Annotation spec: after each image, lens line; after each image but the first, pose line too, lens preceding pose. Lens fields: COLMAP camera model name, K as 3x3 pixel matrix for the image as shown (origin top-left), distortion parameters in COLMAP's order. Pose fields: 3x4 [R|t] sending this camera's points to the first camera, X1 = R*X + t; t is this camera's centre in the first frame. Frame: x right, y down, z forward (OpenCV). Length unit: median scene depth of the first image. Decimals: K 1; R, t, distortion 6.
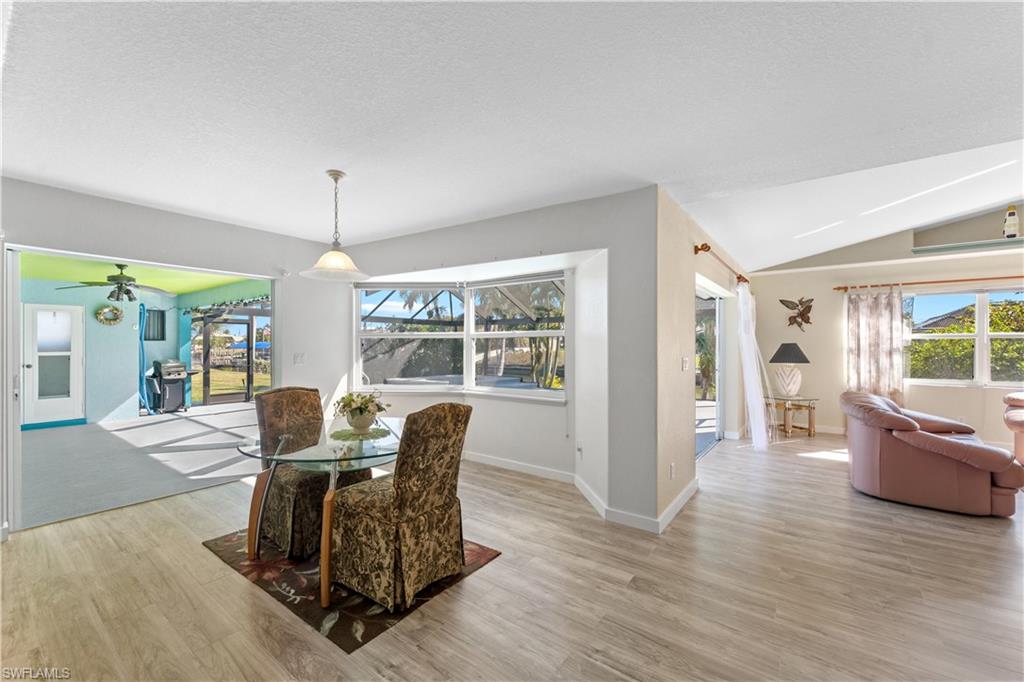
lens RADIAL K [[414.8, 0, 513.2], [0, 414.8, 345.4], [0, 0, 1]] dist [0.000110, -0.000935]
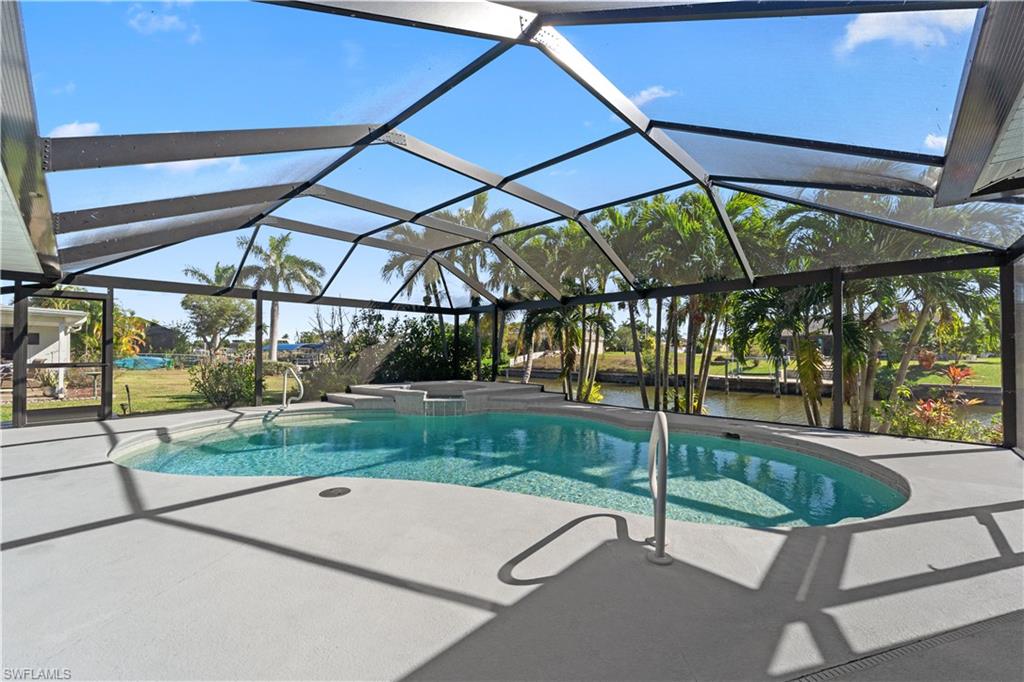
lens RADIAL K [[414.8, 0, 505.9], [0, 414.8, 345.9], [0, 0, 1]] dist [0.000110, -0.000935]
pose [[0.993658, -0.001011, -0.112443, 0.098213], [0.000099, 0.999967, -0.008117, 0.043801], [0.112448, 0.008054, 0.993625, 0.763199]]
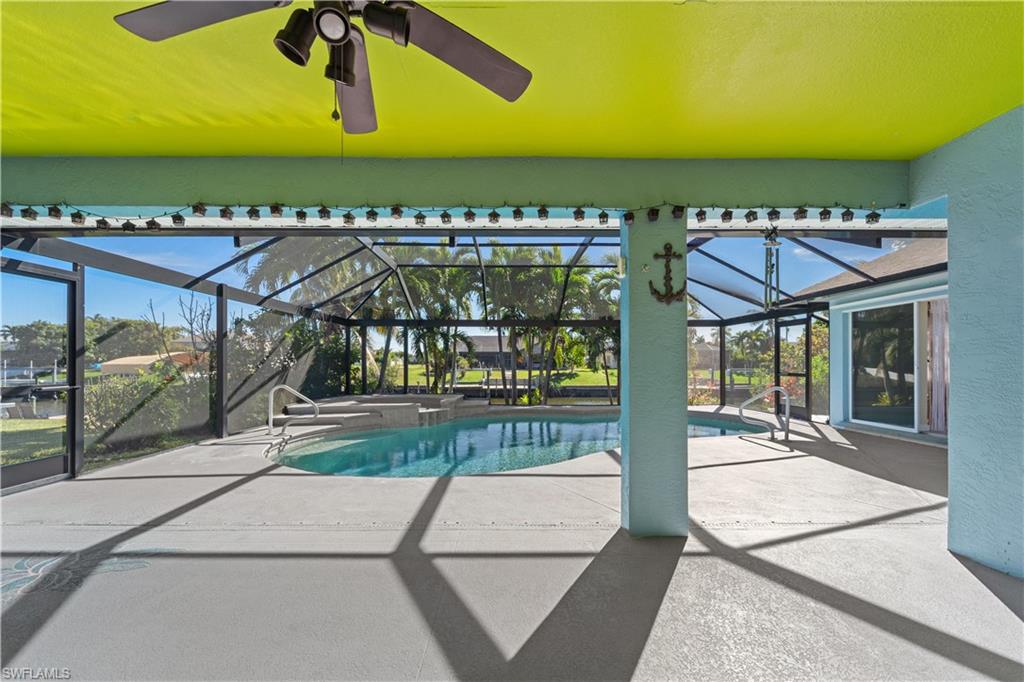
lens RADIAL K [[414.8, 0, 511.1], [0, 414.8, 362.6], [0, 0, 1]] dist [0.000110, -0.000935]
pose [[0.794230, 0.000477, 0.607617, -0.981251], [-0.000090, 1.000000, -0.000668, 0.043834], [-0.607617, 0.000476, 0.794230, 0.771361]]
